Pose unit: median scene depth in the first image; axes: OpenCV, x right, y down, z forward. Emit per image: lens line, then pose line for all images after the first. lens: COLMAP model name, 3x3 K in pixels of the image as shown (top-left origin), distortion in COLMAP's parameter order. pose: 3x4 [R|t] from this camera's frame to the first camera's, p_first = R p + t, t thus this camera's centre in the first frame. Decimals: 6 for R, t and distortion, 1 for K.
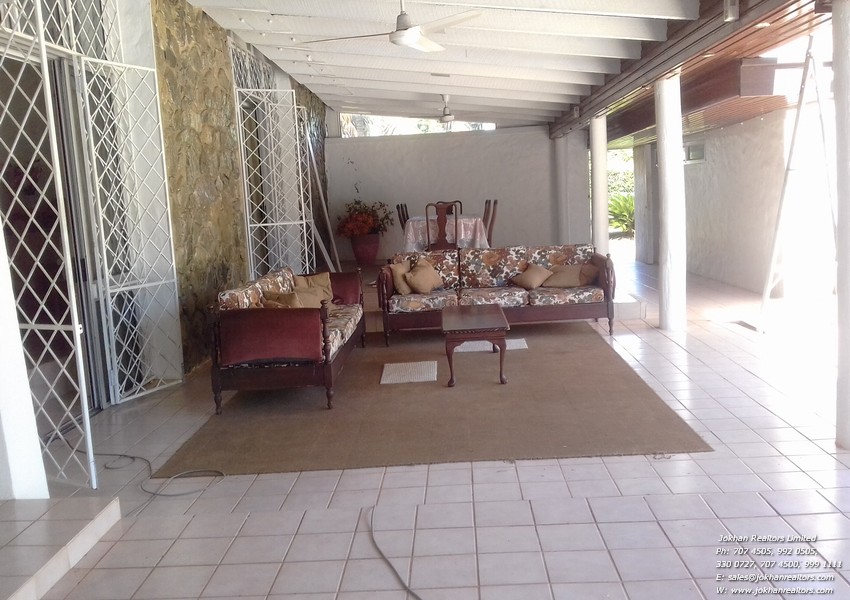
lens RADIAL K [[813.5, 0, 440.1], [0, 813.5, 302.3], [0, 0, 1]] dist [0.083988, -0.221411]
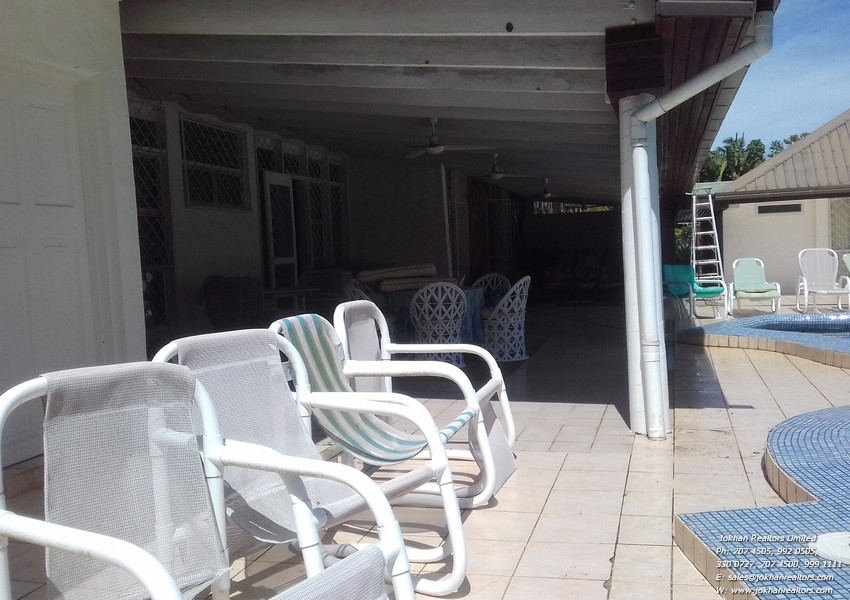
lens RADIAL K [[813.5, 0, 440.1], [0, 813.5, 302.3], [0, 0, 1]] dist [0.083988, -0.221411]
pose [[0.966249, 0.026865, -0.256205, 0.241629], [-0.040563, 0.998007, -0.048332, 0.159815], [0.254396, 0.057093, 0.965413, -1.318029]]
